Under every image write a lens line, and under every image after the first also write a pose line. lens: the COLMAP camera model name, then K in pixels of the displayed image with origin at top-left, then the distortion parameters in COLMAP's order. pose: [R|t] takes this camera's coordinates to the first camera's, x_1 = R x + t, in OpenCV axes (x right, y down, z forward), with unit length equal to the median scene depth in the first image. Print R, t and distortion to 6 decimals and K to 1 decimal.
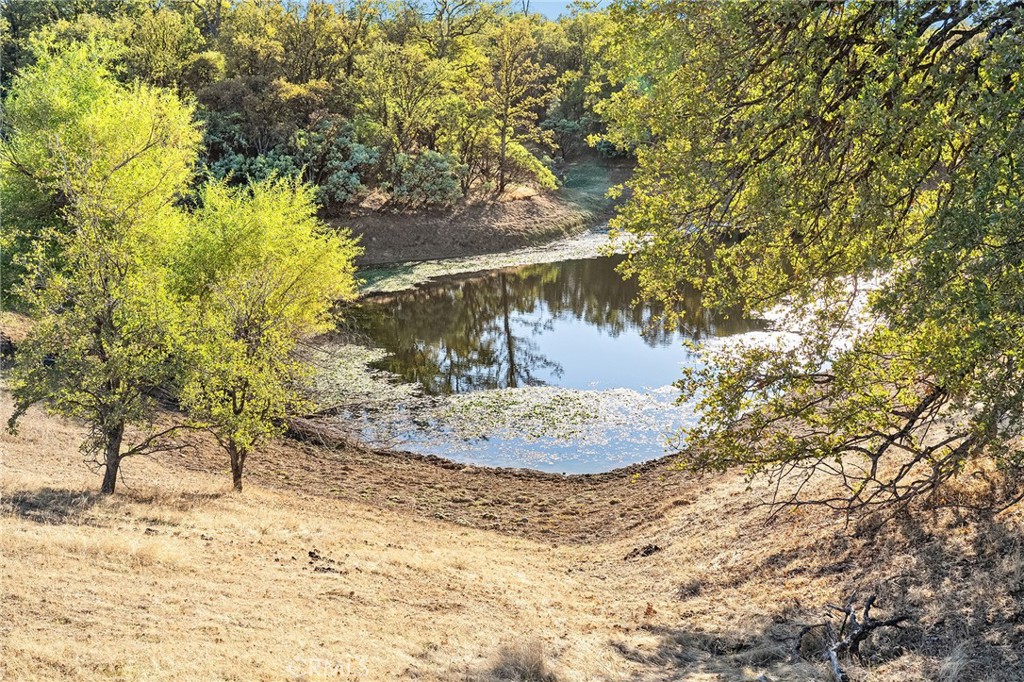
lens RADIAL K [[1325.8, 0, 512.0], [0, 1325.8, 341.0], [0, 0, 1]] dist [0.113072, 0.055716]
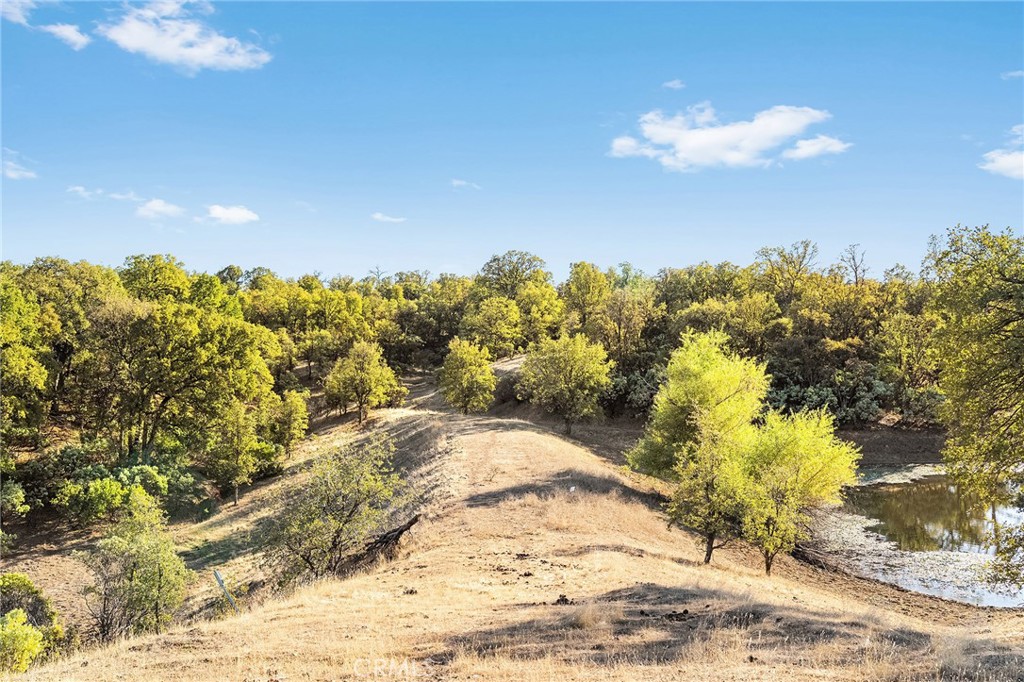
lens RADIAL K [[1023.9, 0, 512.0], [0, 1023.9, 341.0], [0, 0, 1]] dist [0.005716, 0.015055]
pose [[0.884677, 0.016731, -0.465904, 0.062423], [-0.092551, 0.985768, -0.140342, 0.006228], [0.456925, 0.167277, 0.873635, -0.218426]]
